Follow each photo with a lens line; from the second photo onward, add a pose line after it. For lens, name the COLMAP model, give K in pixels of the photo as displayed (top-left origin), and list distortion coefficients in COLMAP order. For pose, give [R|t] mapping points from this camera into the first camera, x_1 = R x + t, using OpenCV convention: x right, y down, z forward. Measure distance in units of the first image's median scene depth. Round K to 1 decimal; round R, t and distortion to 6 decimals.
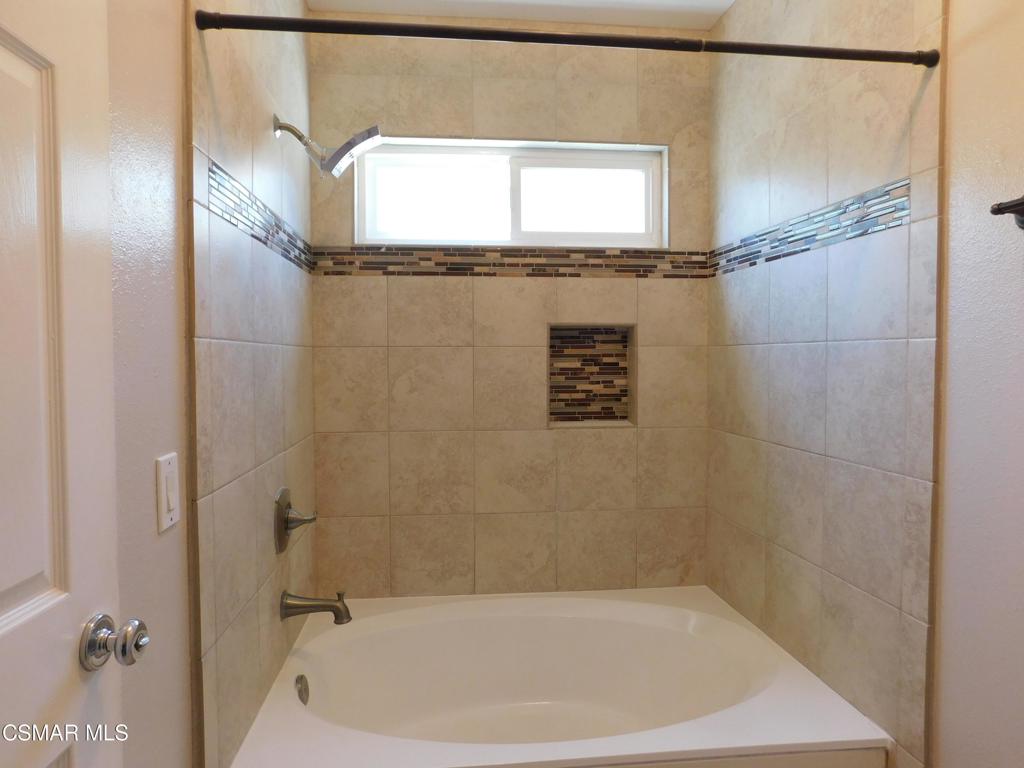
lens RADIAL K [[673.0, 0, 512.0], [0, 673.0, 384.0], [0, 0, 1]] dist [-0.071879, 0.063558]
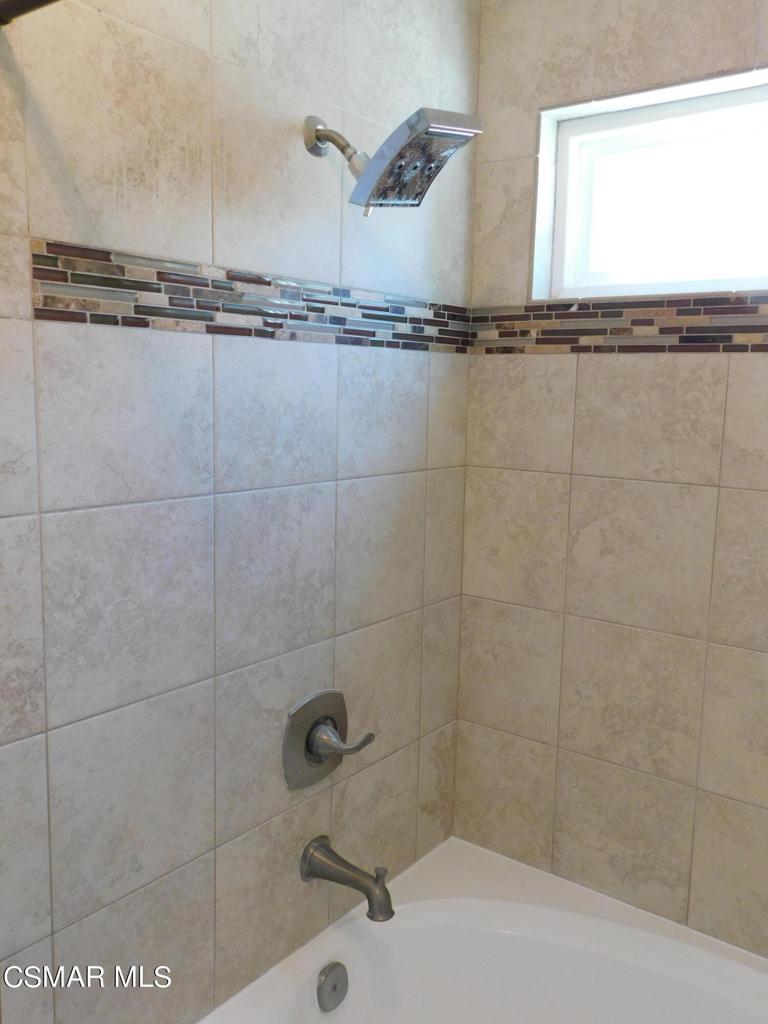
lens RADIAL K [[868.2, 0, 384.0], [0, 868.2, 512.0], [0, 0, 1]] dist [0.014173, 0.004207]
pose [[0.730245, 0.117379, -0.673026, 0.215649], [-0.050785, 0.991731, 0.117859, -0.104483], [0.681295, -0.051886, 0.730168, 0.321607]]
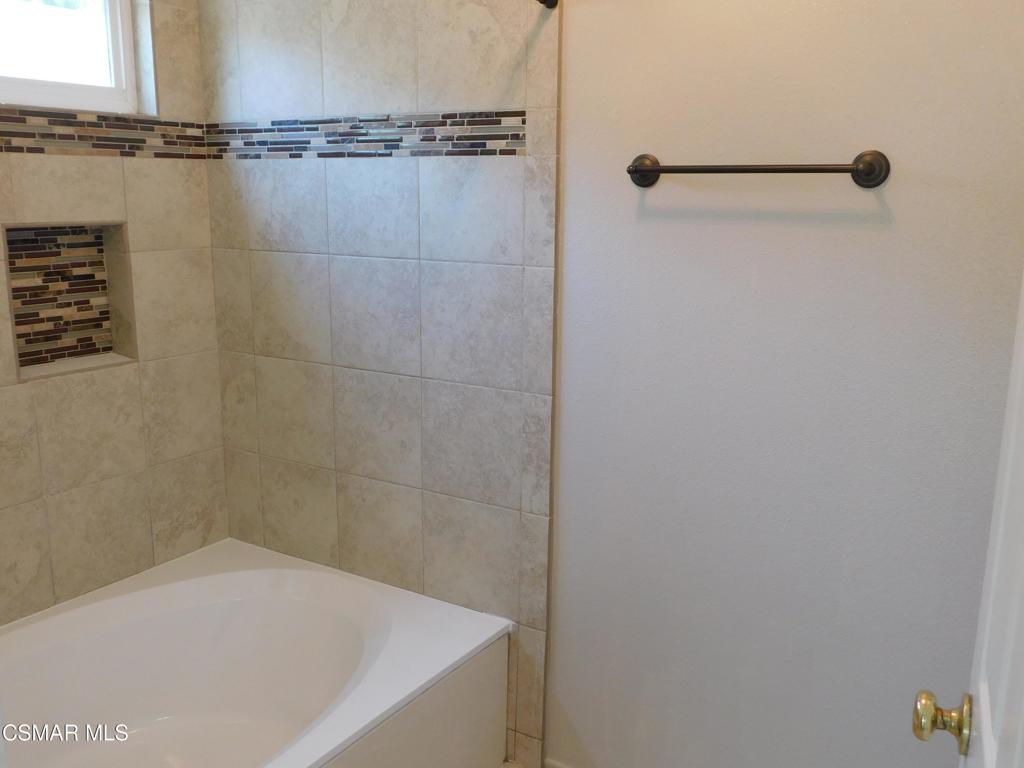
lens RADIAL K [[882.9, 0, 512.0], [0, 882.9, 384.0], [0, 0, 1]] dist [-0.002208, -0.002338]
pose [[0.631014, -0.154670, 0.760196, -0.330265], [0.021364, 0.983016, 0.182271, -0.088645], [-0.775477, -0.098774, 0.623601, 0.066864]]
